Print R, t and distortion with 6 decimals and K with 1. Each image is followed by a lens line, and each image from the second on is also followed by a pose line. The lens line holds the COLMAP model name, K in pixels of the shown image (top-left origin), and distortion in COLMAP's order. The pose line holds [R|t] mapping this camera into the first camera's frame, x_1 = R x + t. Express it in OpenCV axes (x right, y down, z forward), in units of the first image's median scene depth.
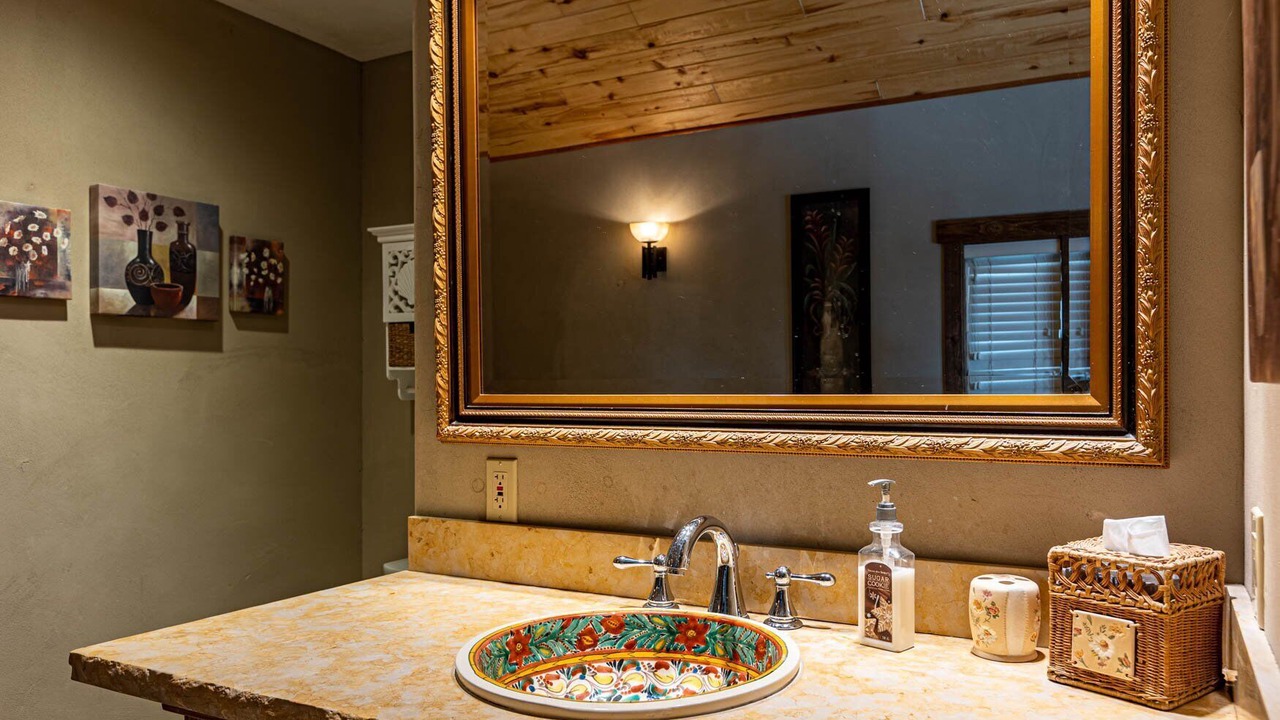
lens RADIAL K [[935.5, 0, 640.8], [0, 935.5, 391.9], [0, 0, 1]] dist [0.004192, 0.000873]
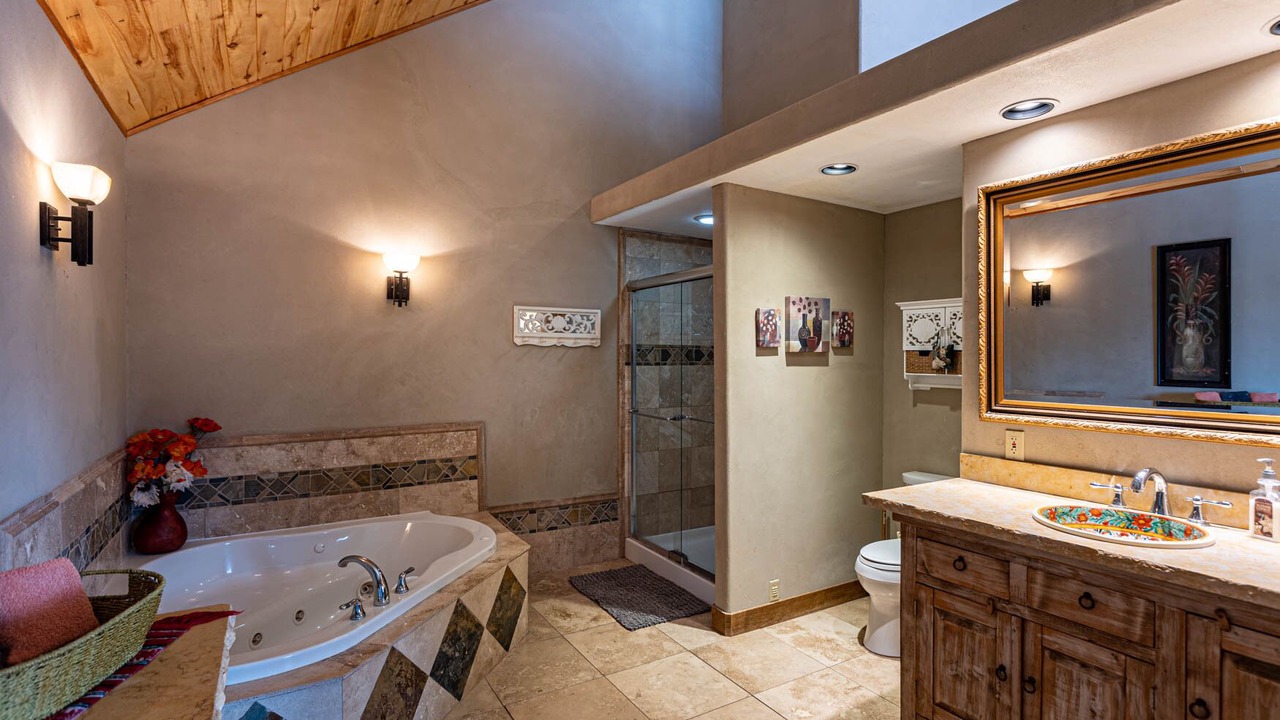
lens RADIAL K [[604.6, 0, 640.0], [0, 604.6, 360.0], [0, 0, 1]] dist [-0.000105, -0.000847]
pose [[0.868605, 0.011177, -0.495380, -0.184613], [-0.012446, 0.999922, 0.000737, -0.070058], [0.495350, 0.005525, 0.868676, -0.545765]]
